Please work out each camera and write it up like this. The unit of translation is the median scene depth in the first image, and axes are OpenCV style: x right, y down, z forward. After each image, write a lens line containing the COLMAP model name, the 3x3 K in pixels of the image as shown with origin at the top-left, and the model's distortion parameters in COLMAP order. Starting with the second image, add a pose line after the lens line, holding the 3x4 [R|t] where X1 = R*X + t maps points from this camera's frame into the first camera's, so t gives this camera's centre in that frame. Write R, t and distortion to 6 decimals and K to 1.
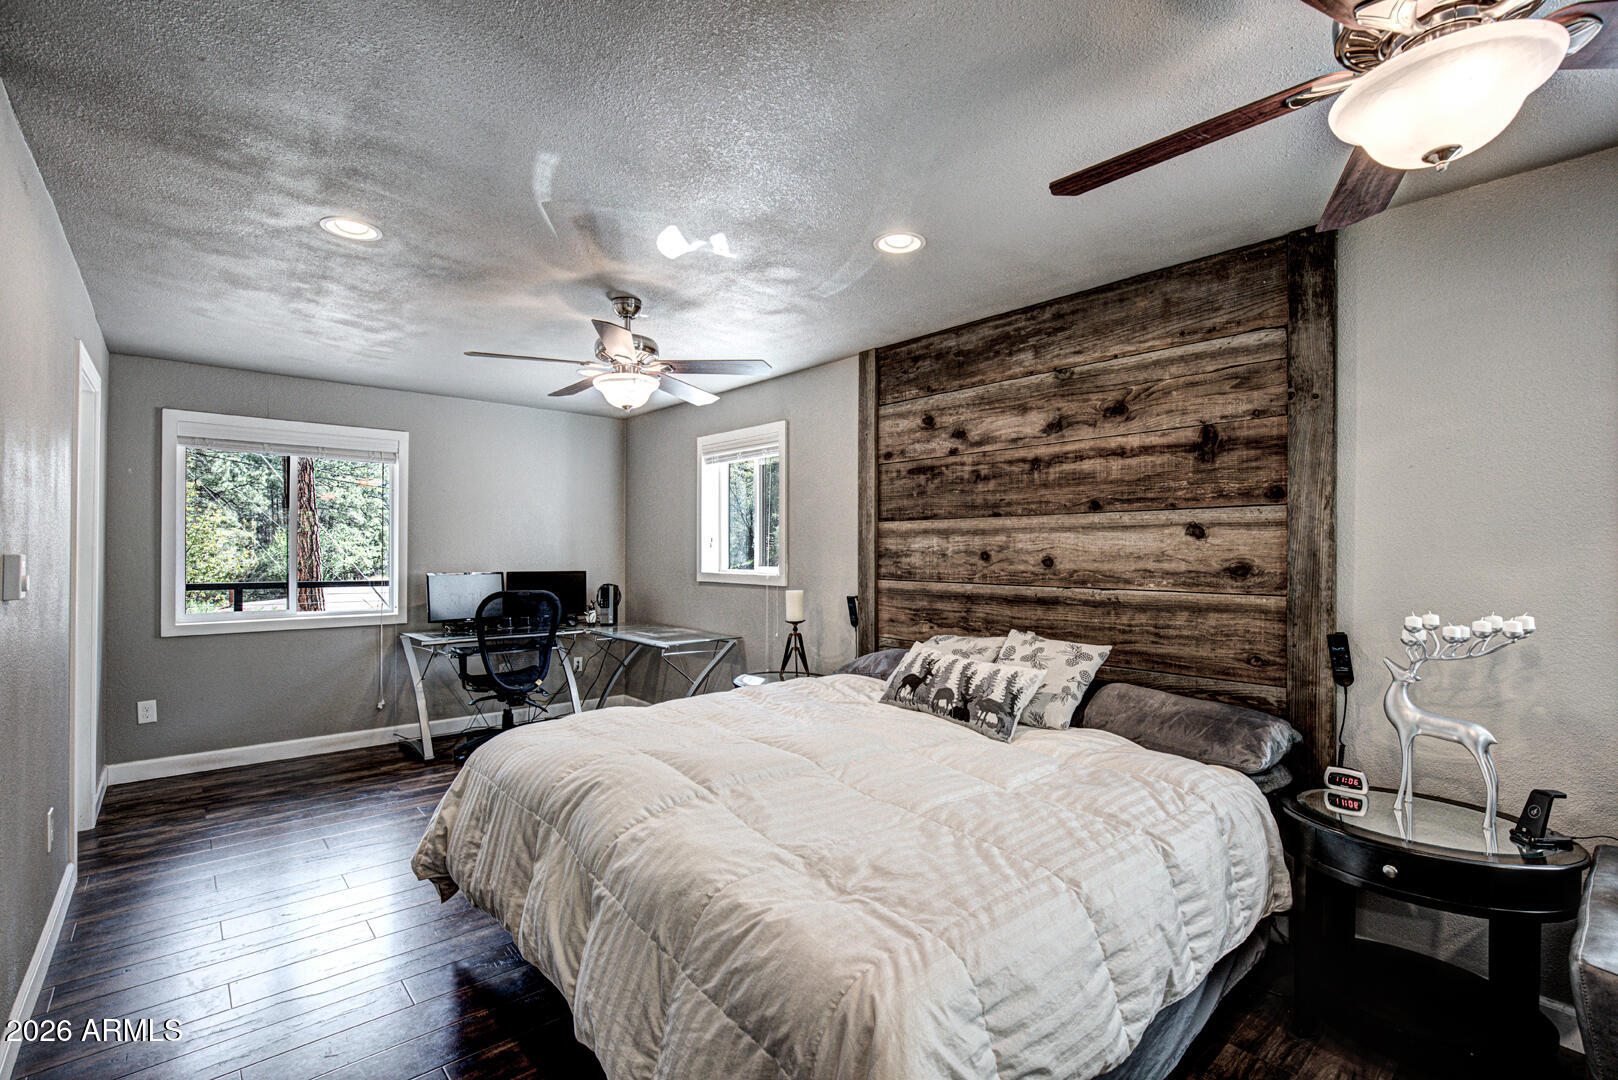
lens RADIAL K [[745.4, 0, 808.1], [0, 745.4, 549.7], [0, 0, 1]] dist [-0.000875, -0.000047]
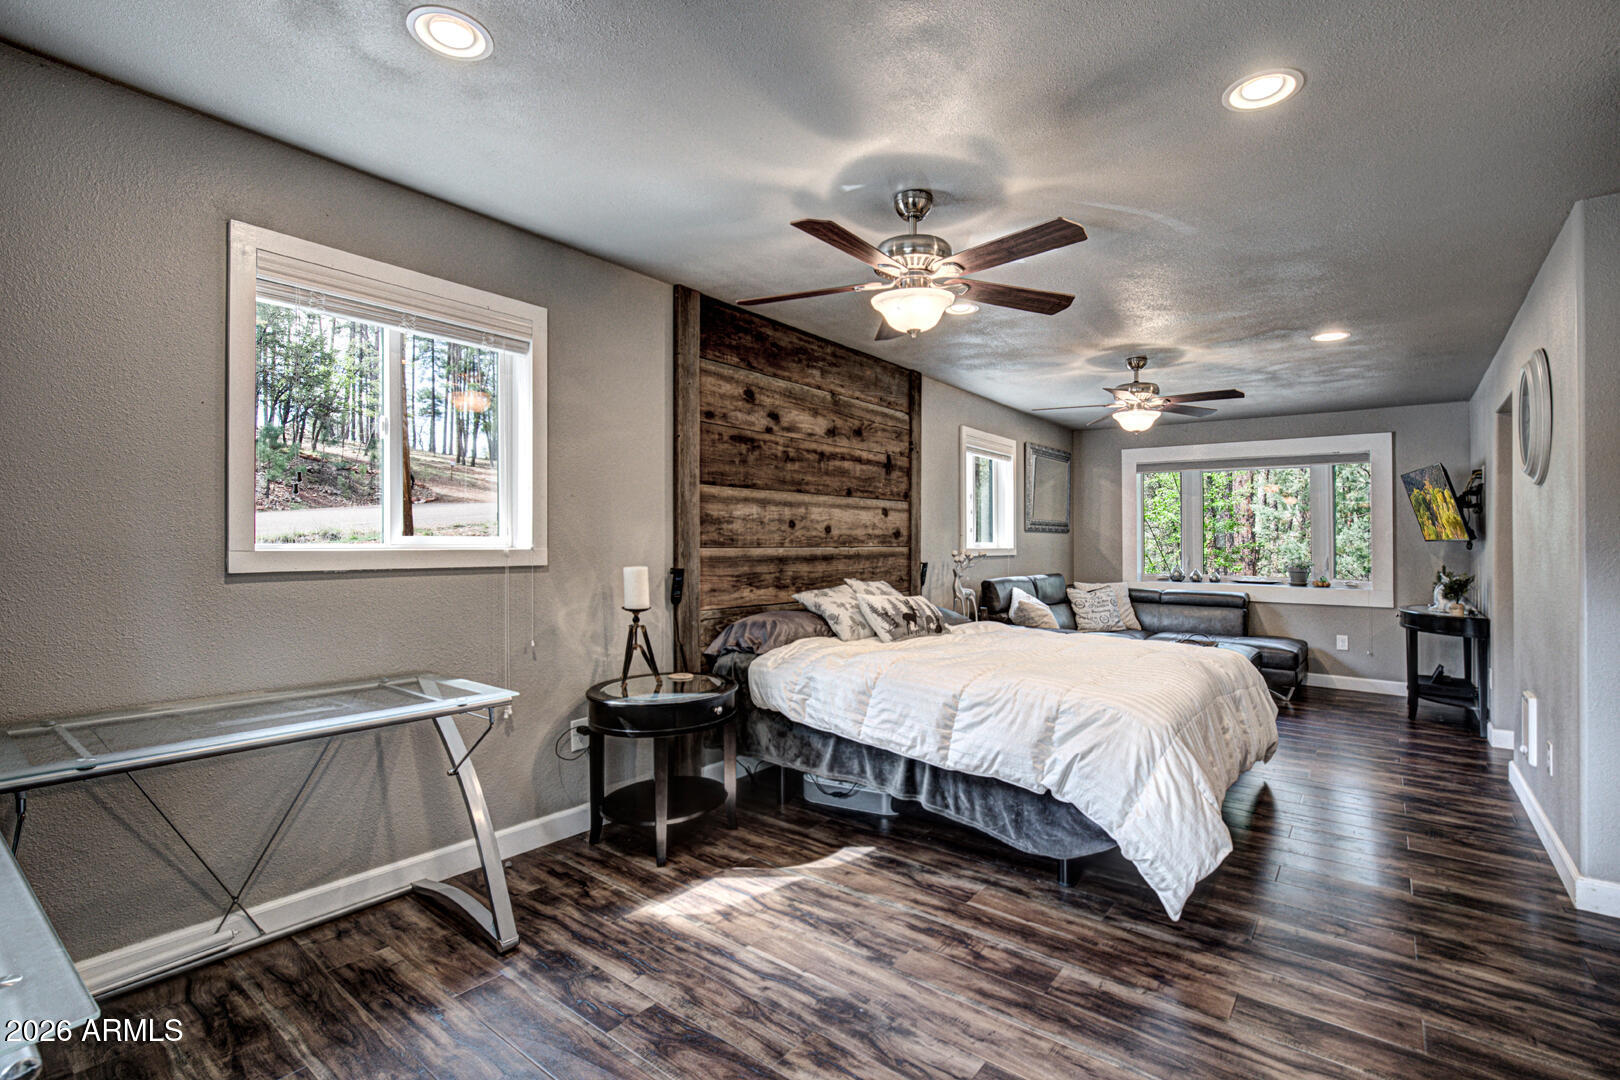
lens RADIAL K [[746.4, 0, 809.5], [0, 746.4, 536.0], [0, 0, 1]] dist [-0.000875, -0.000047]
pose [[-0.197014, 0.002647, 0.980397, -0.952893], [-0.009498, 0.999944, -0.004609, 0.033146], [-0.980355, -0.010220, -0.196978, 1.211070]]
